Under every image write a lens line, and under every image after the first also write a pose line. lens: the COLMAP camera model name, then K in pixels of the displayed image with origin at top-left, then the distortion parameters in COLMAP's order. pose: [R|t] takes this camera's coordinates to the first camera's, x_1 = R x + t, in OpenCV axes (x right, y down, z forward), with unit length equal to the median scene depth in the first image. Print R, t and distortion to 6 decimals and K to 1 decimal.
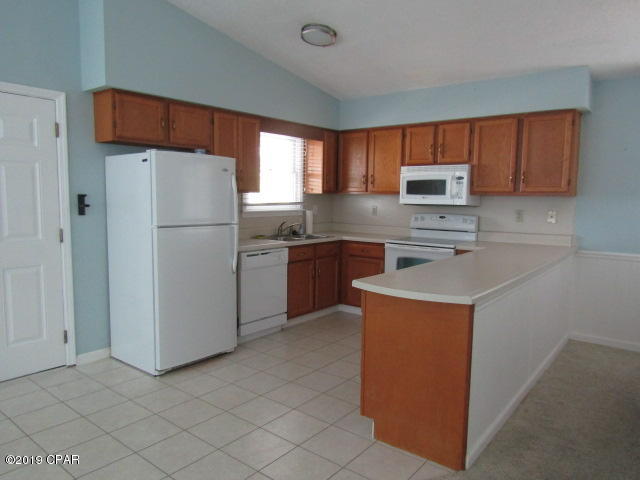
lens RADIAL K [[453.0, 0, 316.5], [0, 453.0, 239.4], [0, 0, 1]] dist [-0.006350, -0.008702]
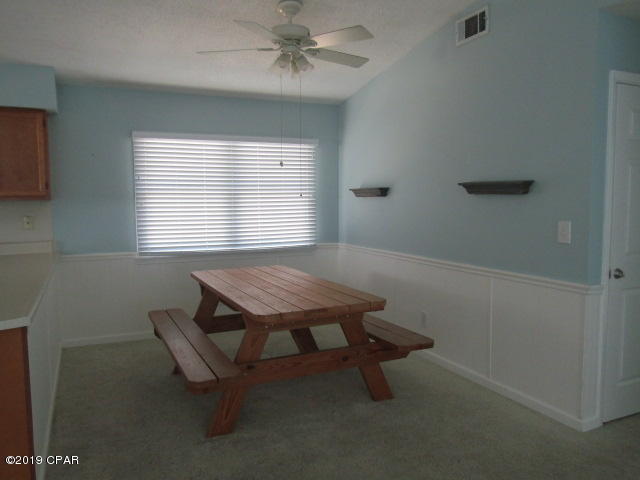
lens RADIAL K [[506.8, 0, 318.4], [0, 506.8, 240.6], [0, 0, 1]] dist [-0.004673, -0.011595]
pose [[0.447488, -0.090480, 0.889701, -0.141427], [0.096626, 0.993936, 0.052481, -0.011532], [-0.889054, 0.062484, 0.453517, 0.009247]]
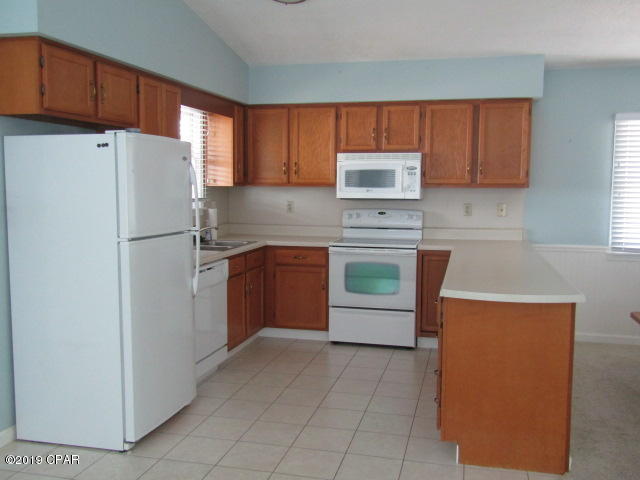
lens RADIAL K [[608.4, 0, 320.6], [0, 608.4, 239.8], [0, 0, 1]] dist [-0.003126, 0.000000]
pose [[0.907575, -0.045208, 0.417449, -0.374324], [0.045723, 0.998916, 0.008772, -0.017090], [-0.417393, 0.011126, 0.908658, 0.006938]]
